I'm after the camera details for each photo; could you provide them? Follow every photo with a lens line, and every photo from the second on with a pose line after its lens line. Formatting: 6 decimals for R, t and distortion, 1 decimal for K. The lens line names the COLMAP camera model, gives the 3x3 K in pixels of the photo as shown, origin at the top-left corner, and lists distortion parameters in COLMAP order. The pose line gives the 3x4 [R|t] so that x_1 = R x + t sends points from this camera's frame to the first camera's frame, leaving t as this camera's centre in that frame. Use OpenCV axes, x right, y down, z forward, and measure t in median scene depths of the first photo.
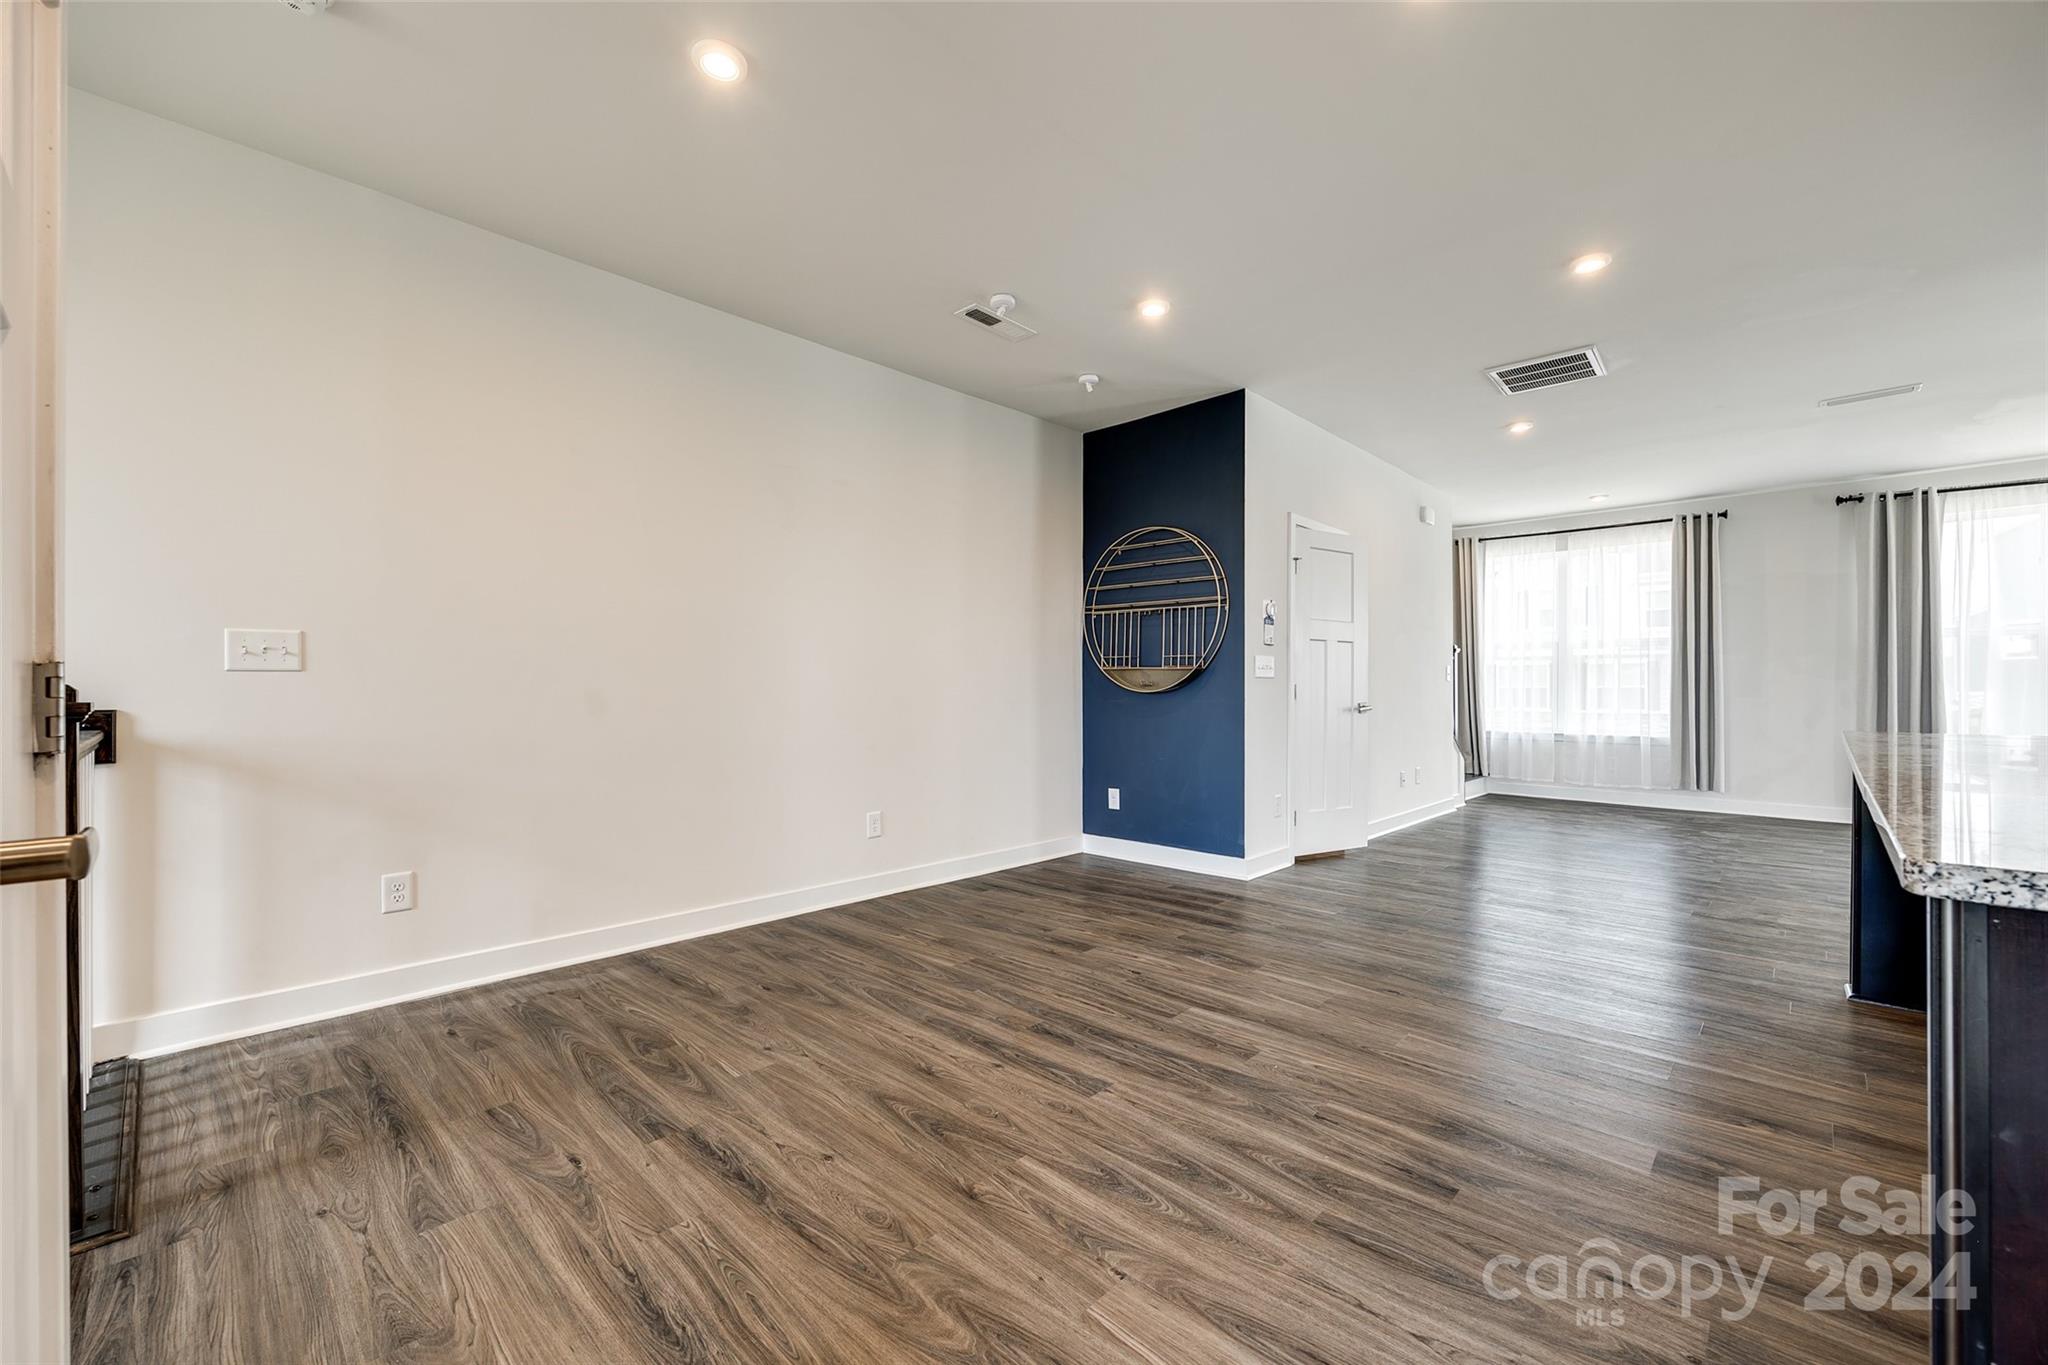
lens RADIAL K [[823.6, 0, 1020.8], [0, 823.6, 698.4], [0, 0, 1]] dist [0.000950, -0.000771]
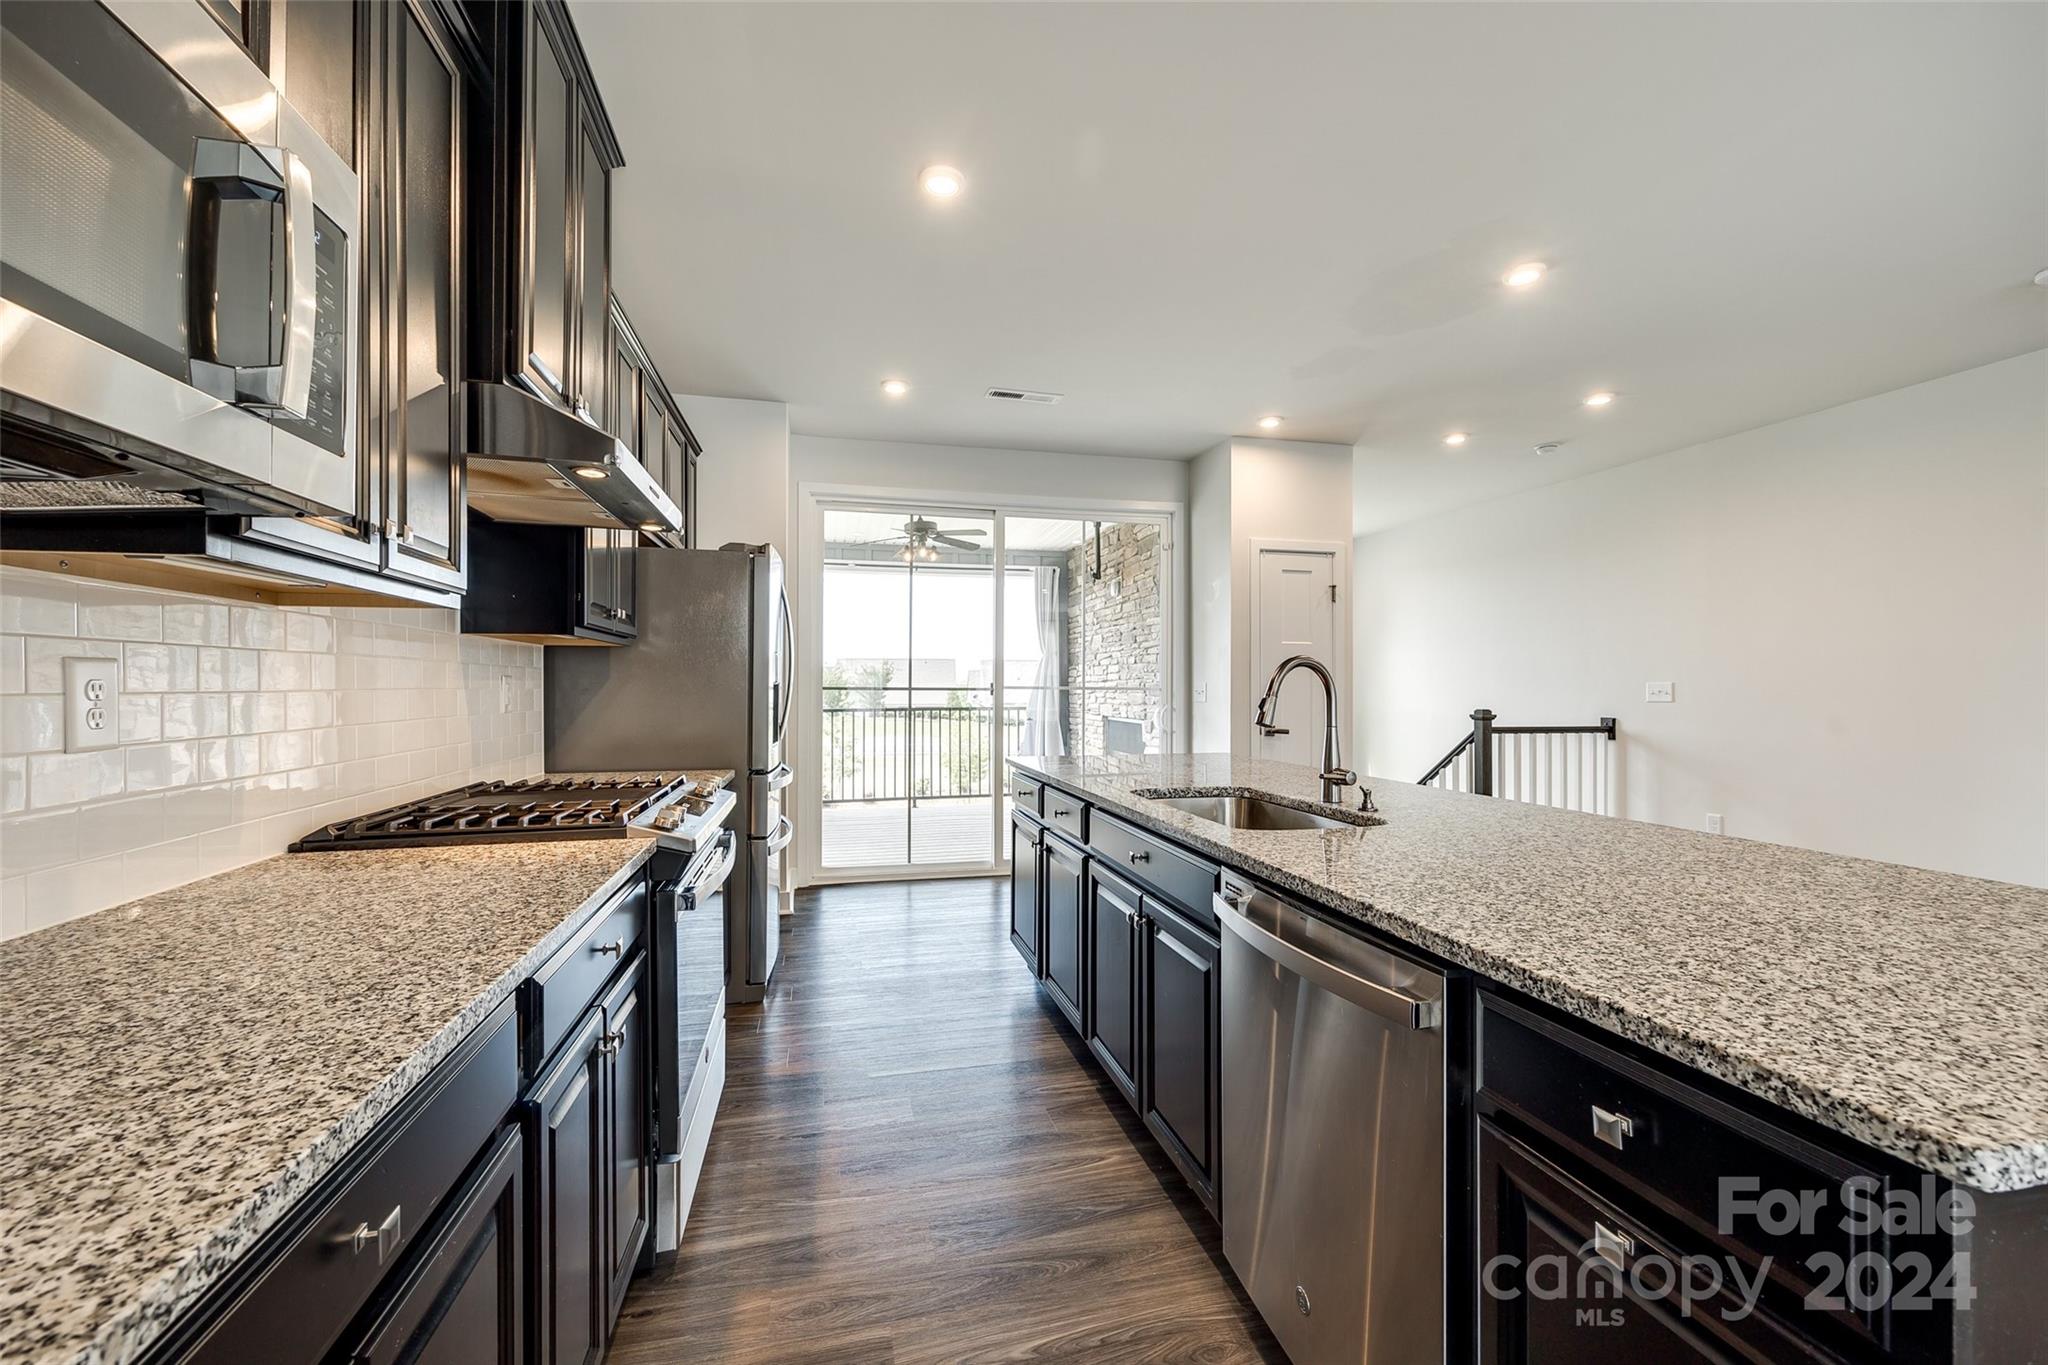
lens RADIAL K [[823.6, 0, 1024.9], [0, 823.6, 671.6], [0, 0, 1]] dist [0.000950, -0.000771]
pose [[-0.537057, -0.018668, -0.843339, 1.232221], [-0.010924, 0.999825, -0.015175, -0.044234], [0.843475, 0.001063, -0.537167, 0.544458]]
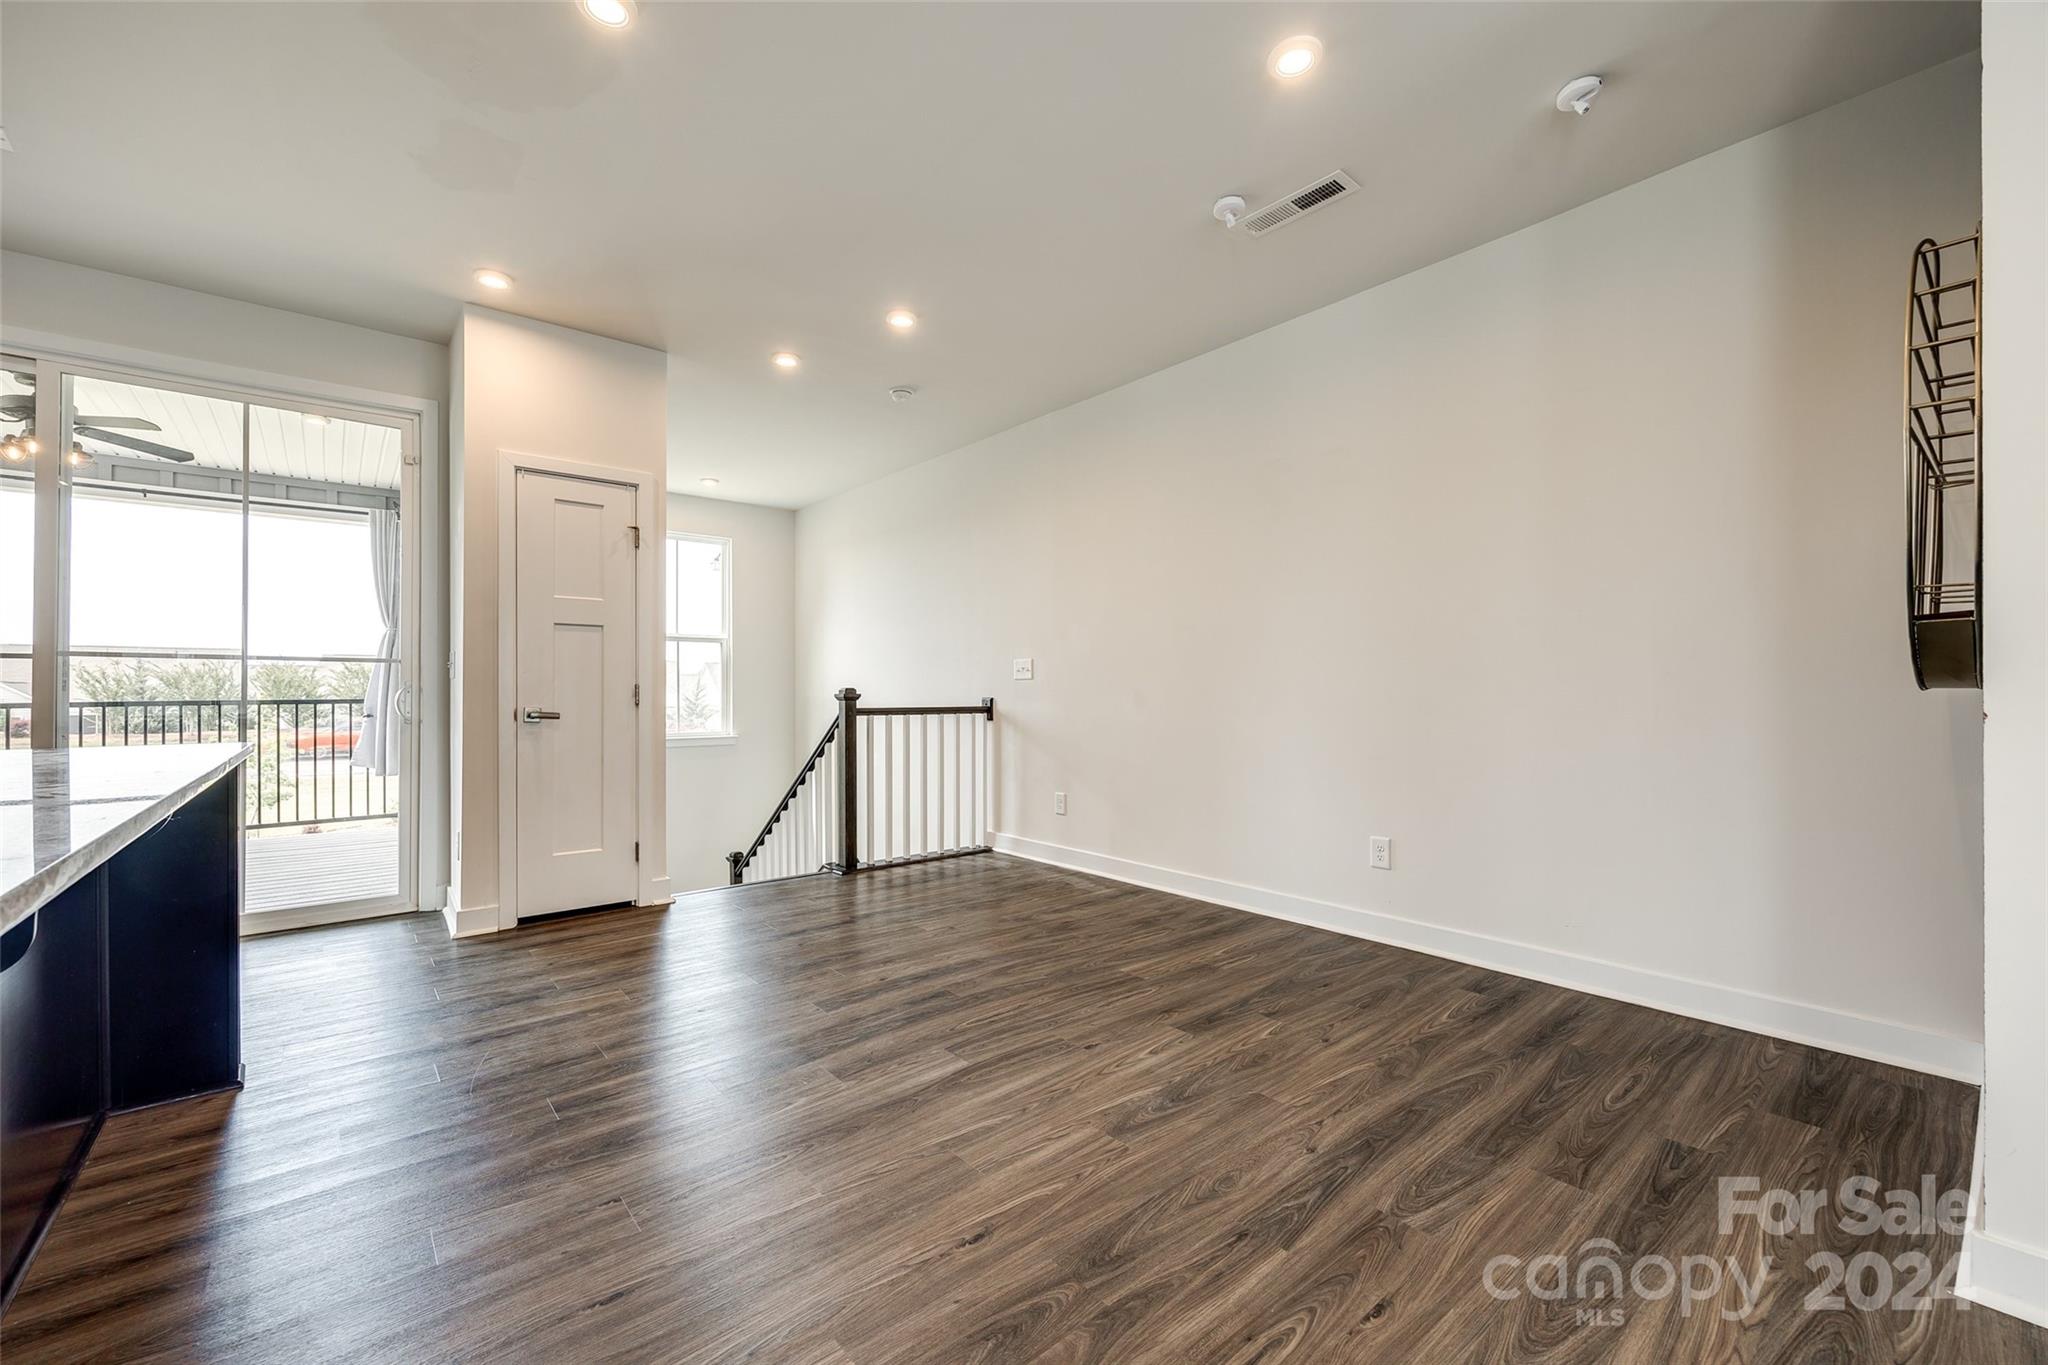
lens RADIAL K [[823.6, 0, 1016.5], [0, 823.6, 691.0], [0, 0, 1]] dist [0.000950, -0.000771]
pose [[-0.111725, -0.001077, -0.993739, 0.787605], [-0.006918, 0.999976, -0.000306, -0.003785], [0.993715, 0.006840, -0.111730, 0.863762]]
